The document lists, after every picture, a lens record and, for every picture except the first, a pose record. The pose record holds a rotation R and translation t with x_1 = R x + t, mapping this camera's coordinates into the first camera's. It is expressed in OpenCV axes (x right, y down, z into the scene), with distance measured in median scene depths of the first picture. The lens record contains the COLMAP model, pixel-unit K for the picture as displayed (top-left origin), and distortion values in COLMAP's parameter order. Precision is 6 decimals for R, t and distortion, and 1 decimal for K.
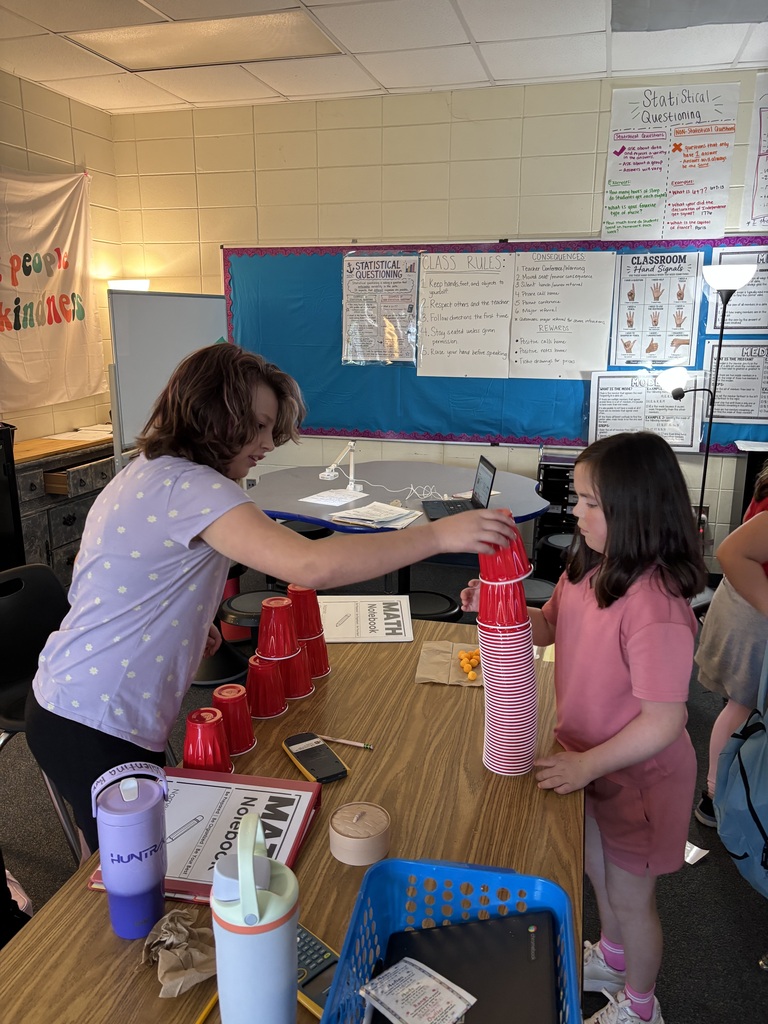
lens RADIAL K [[783.0, 0, 384.0], [0, 783.0, 512.0], [0, 0, 1]] dist [0.027226, -0.006864]
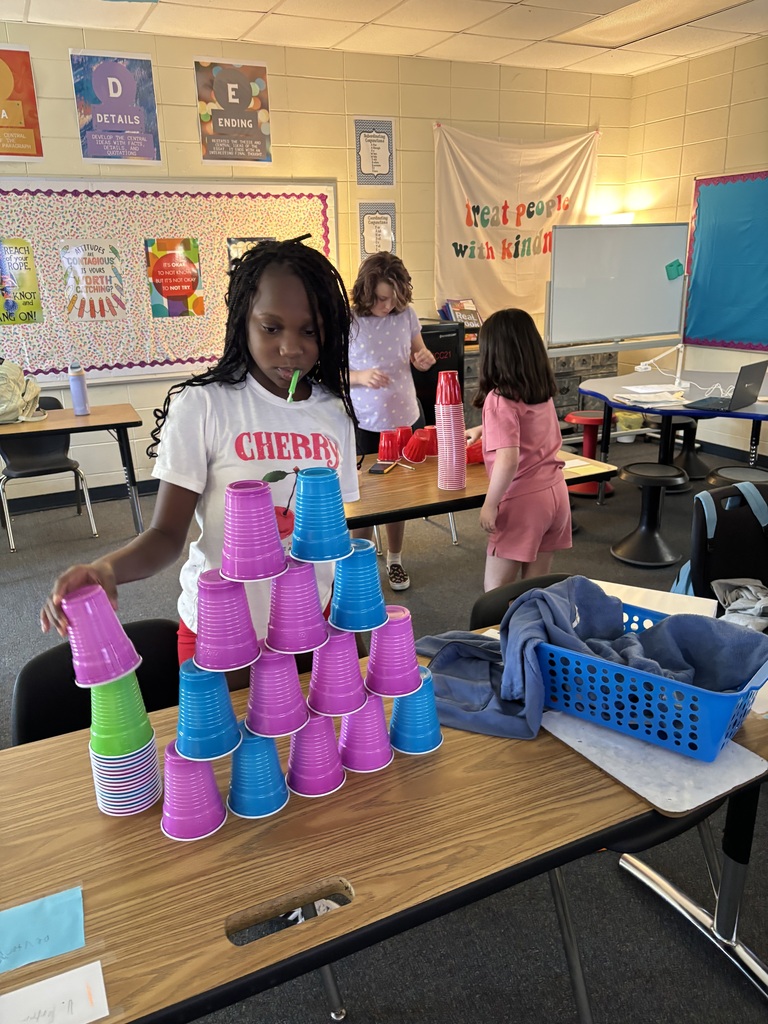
lens RADIAL K [[783.0, 0, 384.0], [0, 783.0, 512.0], [0, 0, 1]] dist [0.027226, -0.006864]
pose [[0.658495, 0.209606, -0.722807, 0.481228], [-0.149557, 0.977723, 0.147279, 0.043355], [0.737575, 0.011118, 0.675173, -0.127755]]
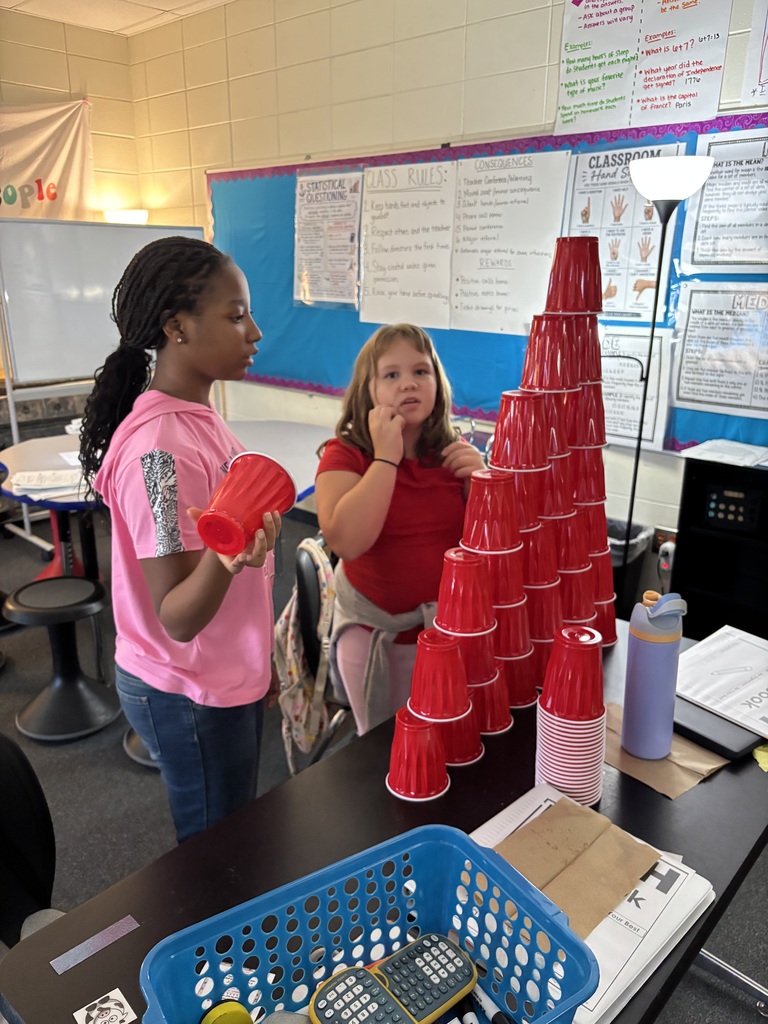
lens RADIAL K [[783.0, 0, 384.0], [0, 783.0, 512.0], [0, 0, 1]] dist [0.027226, -0.006864]
pose [[0.883684, 0.145695, -0.444832, 0.495126], [-0.115354, 0.988800, 0.094703, -0.060150], [0.453647, -0.032375, 0.890593, 0.286438]]
